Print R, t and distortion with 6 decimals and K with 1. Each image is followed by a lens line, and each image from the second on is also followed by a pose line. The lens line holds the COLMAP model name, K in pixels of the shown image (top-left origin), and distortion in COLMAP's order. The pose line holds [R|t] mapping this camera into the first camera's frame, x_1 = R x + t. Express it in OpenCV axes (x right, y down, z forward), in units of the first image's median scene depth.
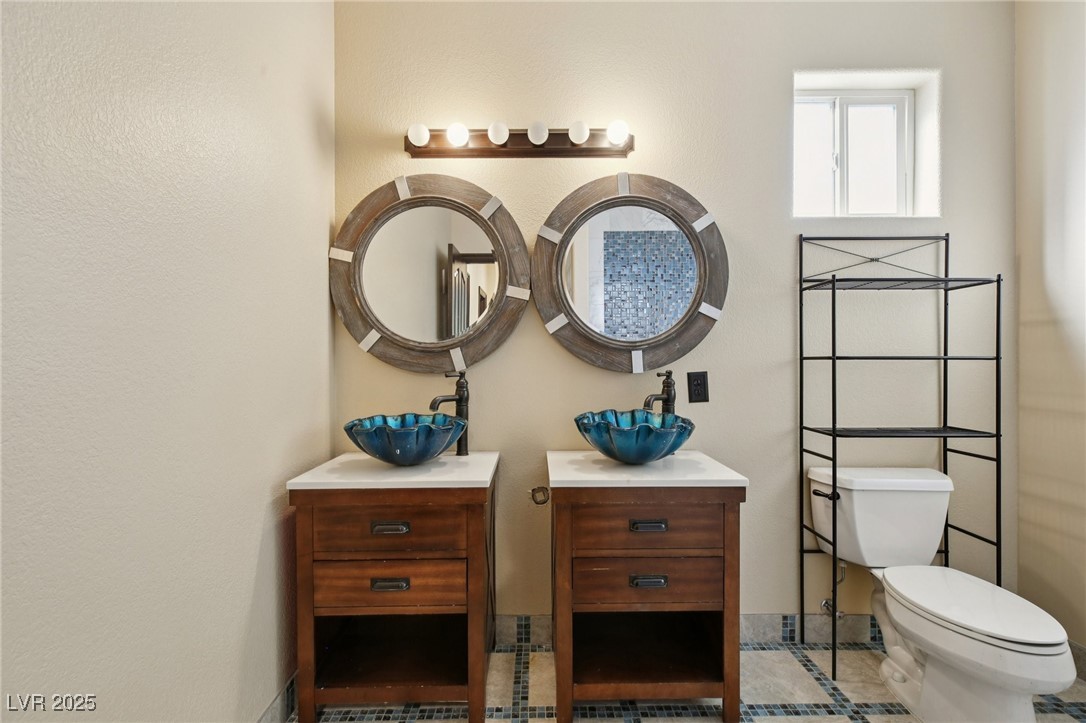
lens RADIAL K [[505.8, 0, 548.9], [0, 505.8, 359.1], [0, 0, 1]] dist [-0.005182, 0.000132]
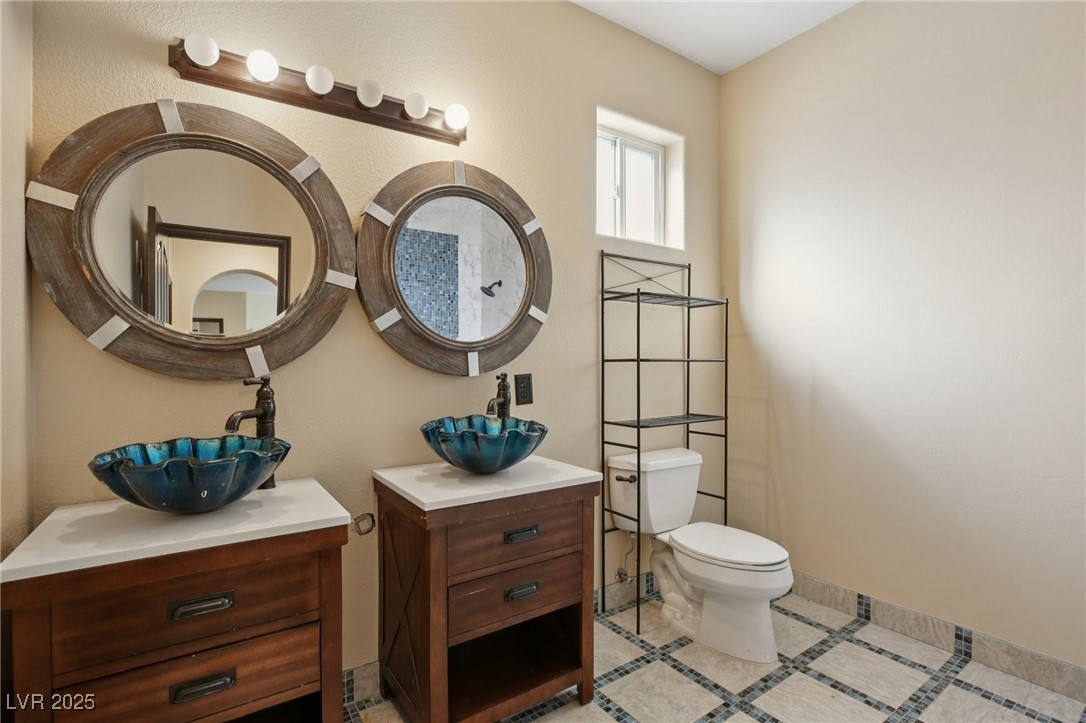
lens RADIAL K [[505.8, 0, 544.7], [0, 505.8, 362.7], [0, 0, 1]] dist [-0.005182, 0.000132]
pose [[0.833321, -0.001122, 0.552789, -0.243501], [0.001156, 0.999999, 0.000287, 0.002767], [-0.552789, 0.000400, 0.833321, 0.134688]]
